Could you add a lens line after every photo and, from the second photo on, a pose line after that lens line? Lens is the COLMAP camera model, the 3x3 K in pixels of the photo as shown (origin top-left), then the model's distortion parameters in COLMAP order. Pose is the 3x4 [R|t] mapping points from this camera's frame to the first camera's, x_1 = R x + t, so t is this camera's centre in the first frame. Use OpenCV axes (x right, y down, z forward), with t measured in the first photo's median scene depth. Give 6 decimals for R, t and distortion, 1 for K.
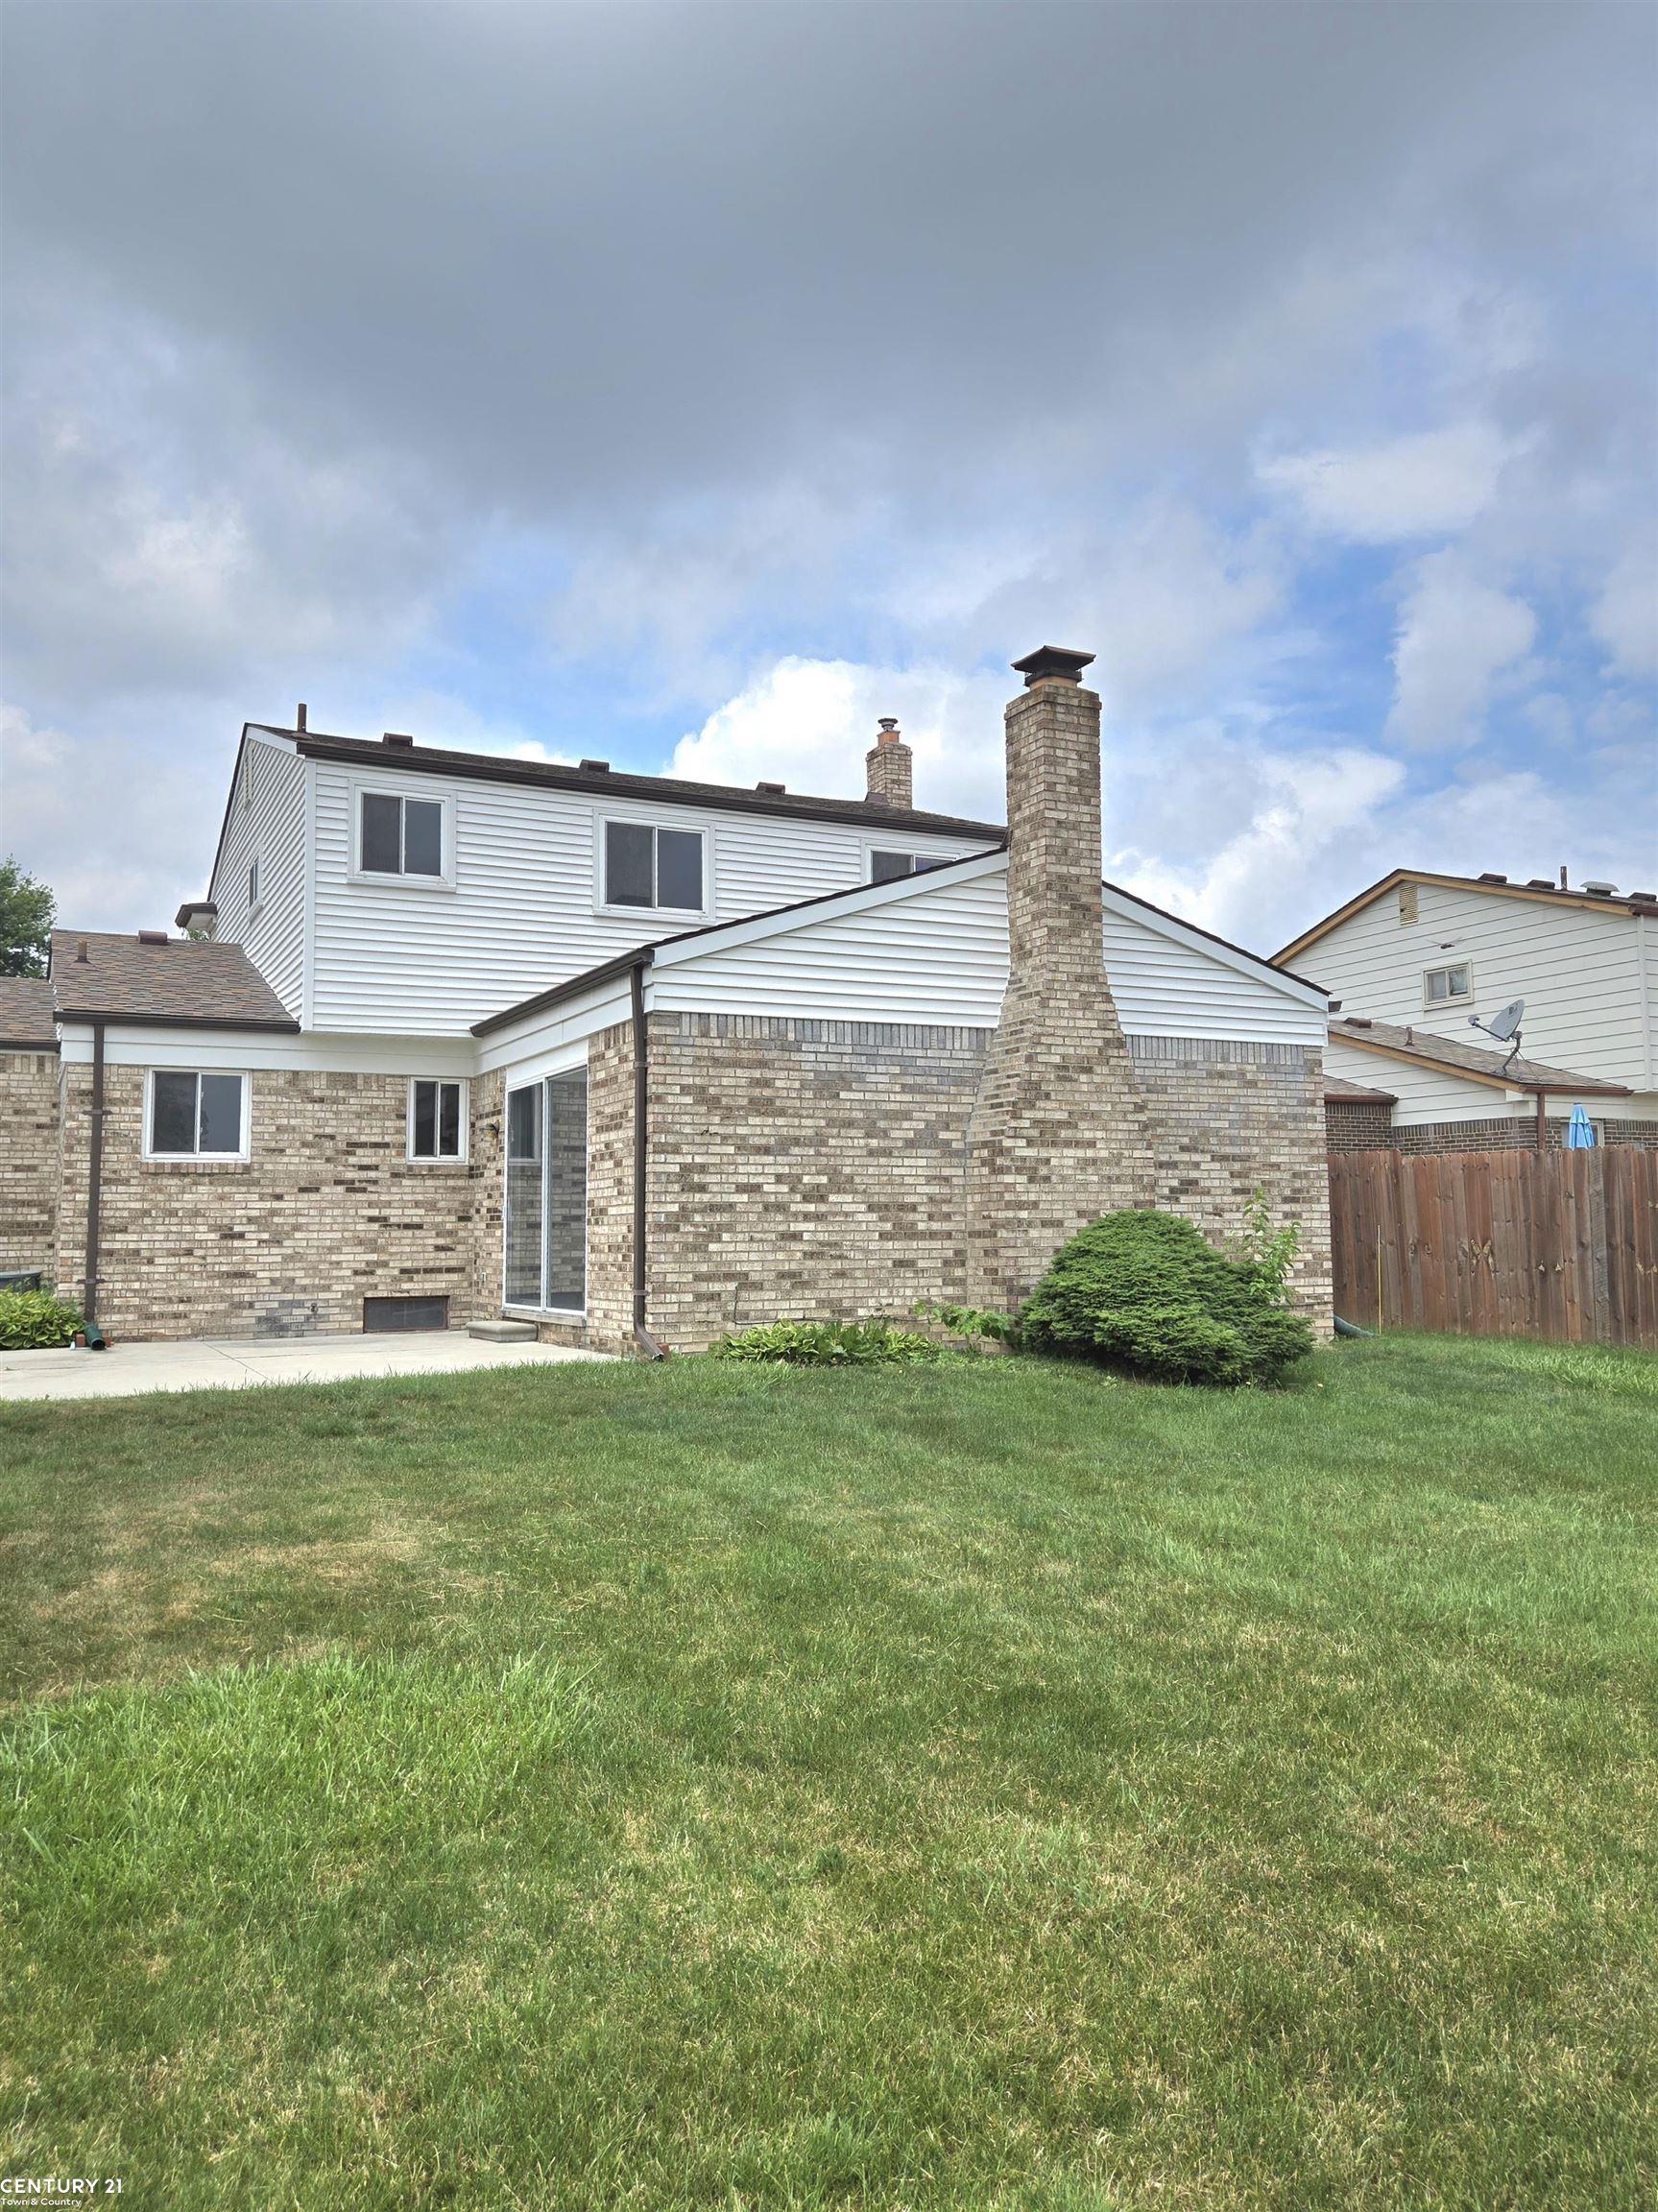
lens RADIAL K [[1569.3, 0, 872.9], [0, 1569.3, 1103.1], [0, 0, 1]] dist [0.097798, -0.113788]
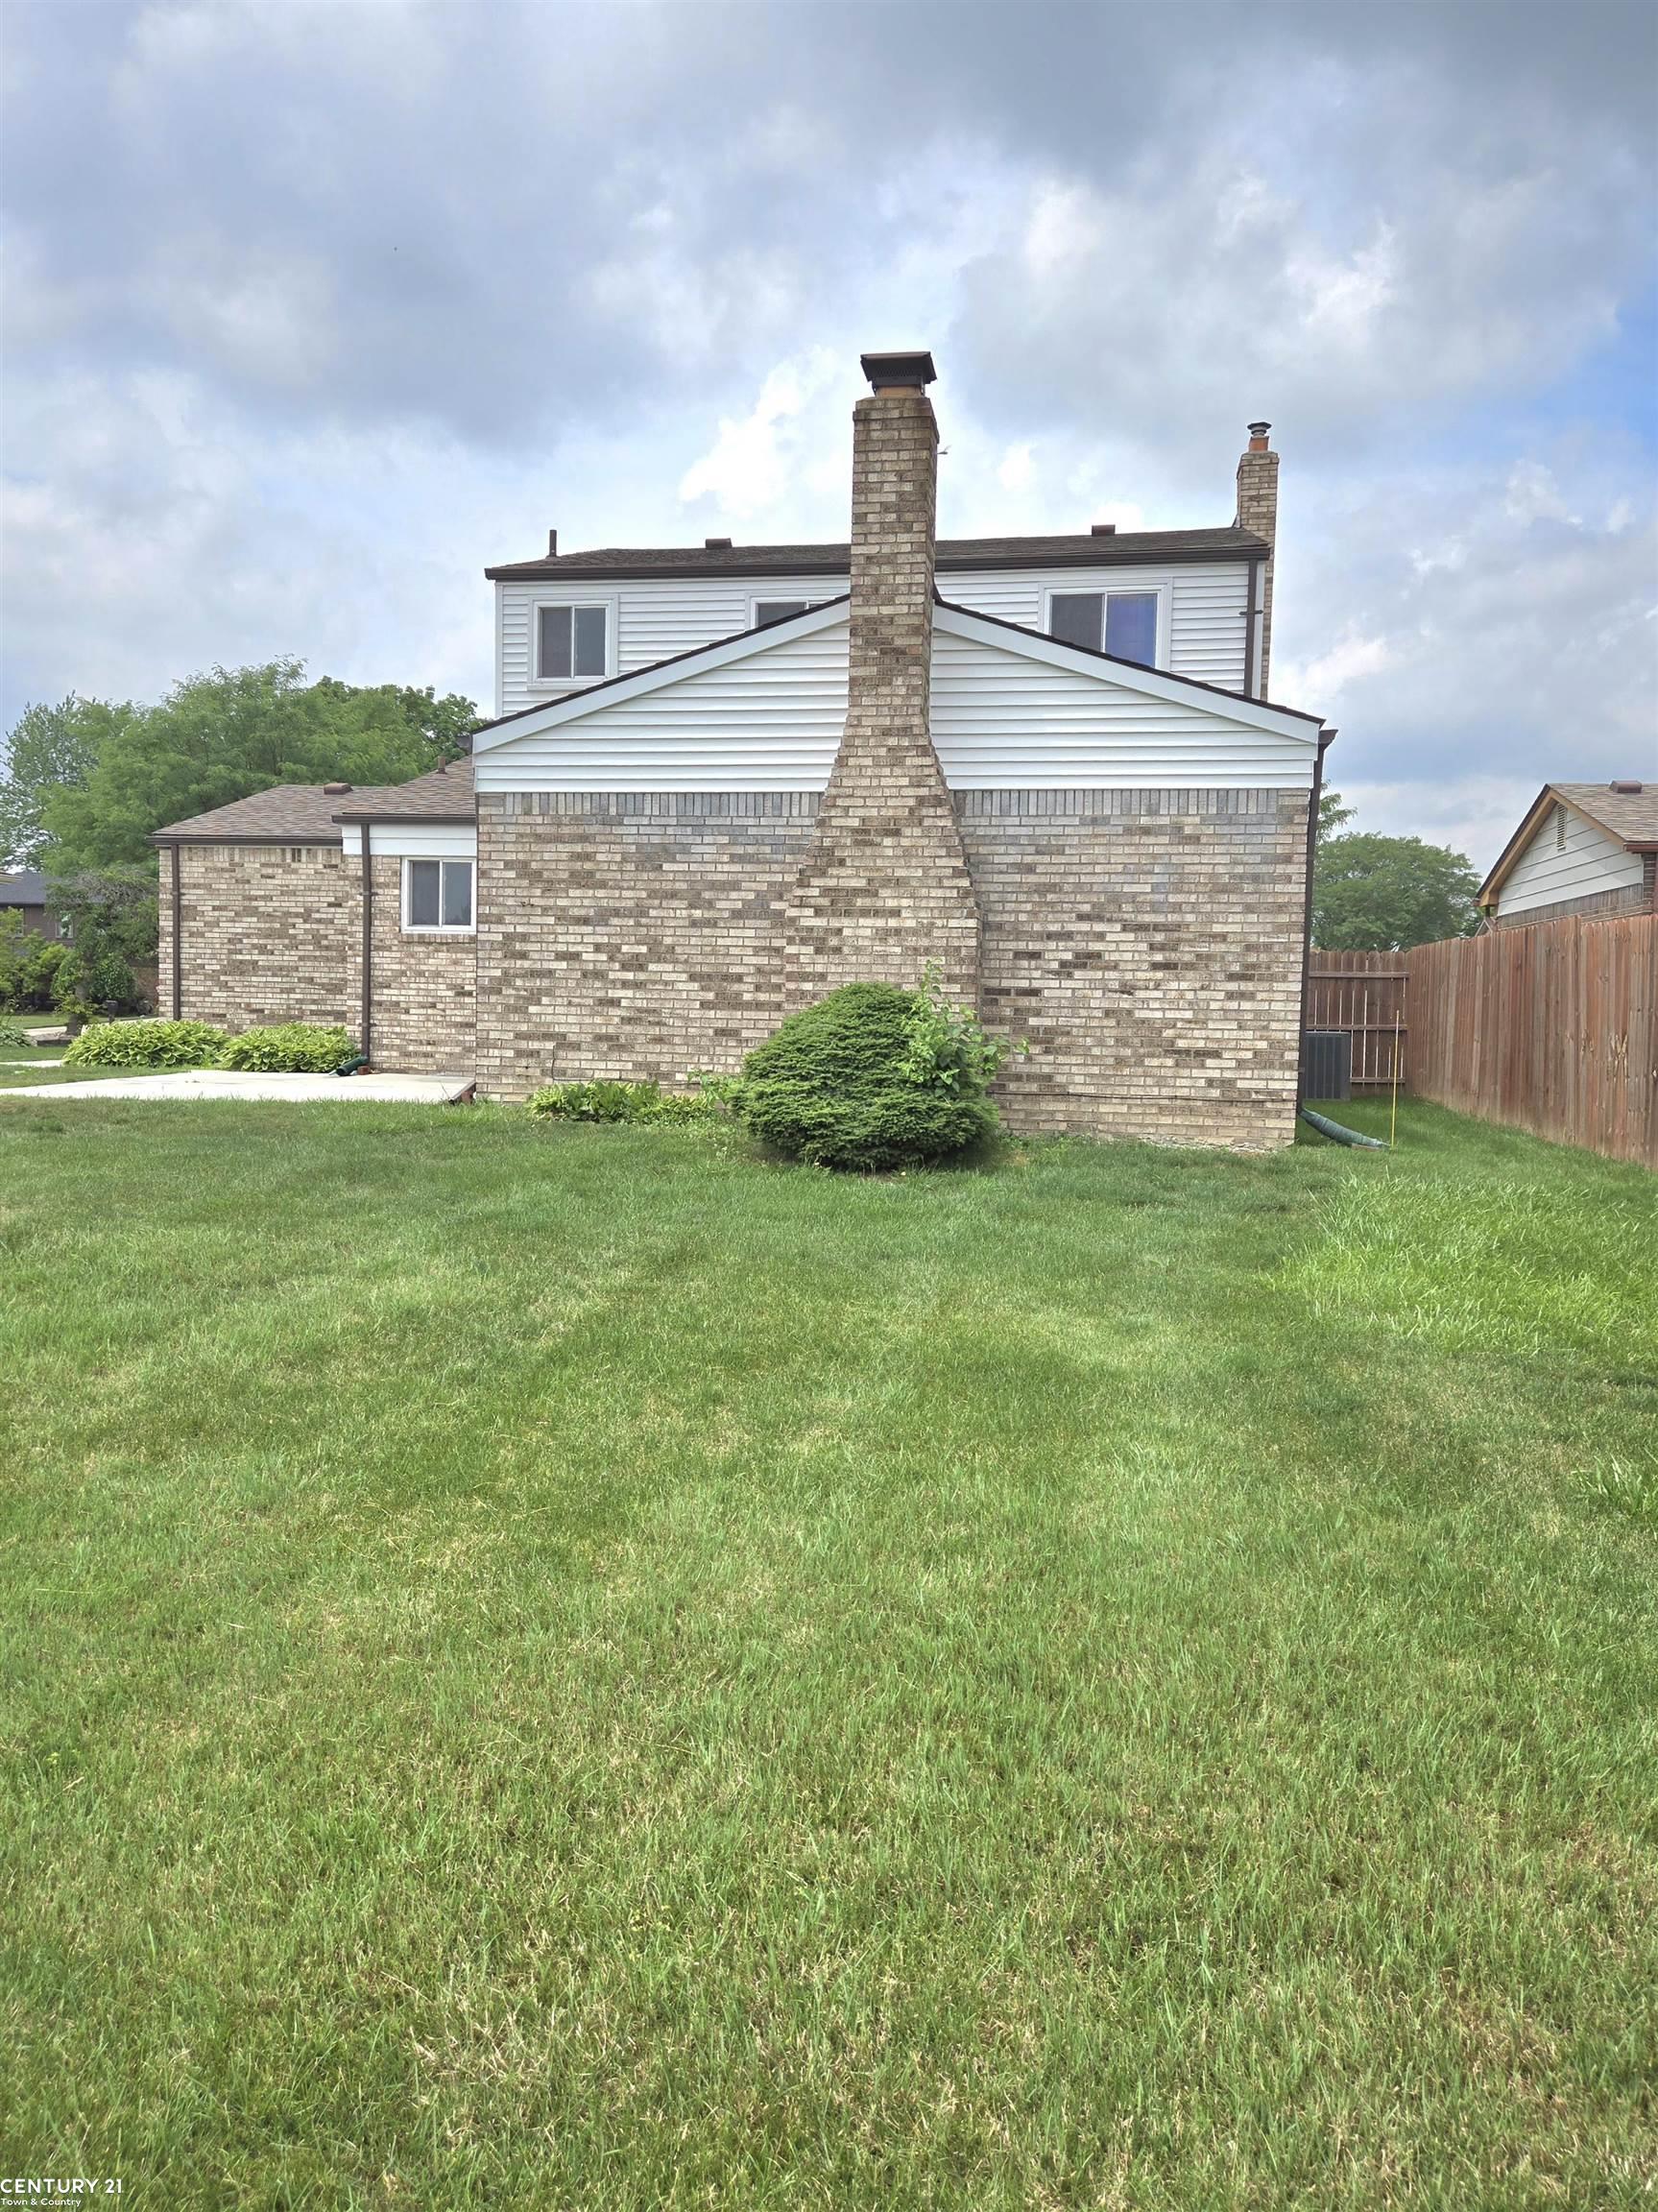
lens RADIAL K [[1569.3, 0, 872.9], [0, 1569.3, 1103.1], [0, 0, 1]] dist [0.097798, -0.113788]
pose [[0.807904, 0.061524, -0.586094, 0.688652], [0.020047, 0.991091, 0.131671, 0.014863], [0.588974, -0.118126, 0.799473, 0.230784]]
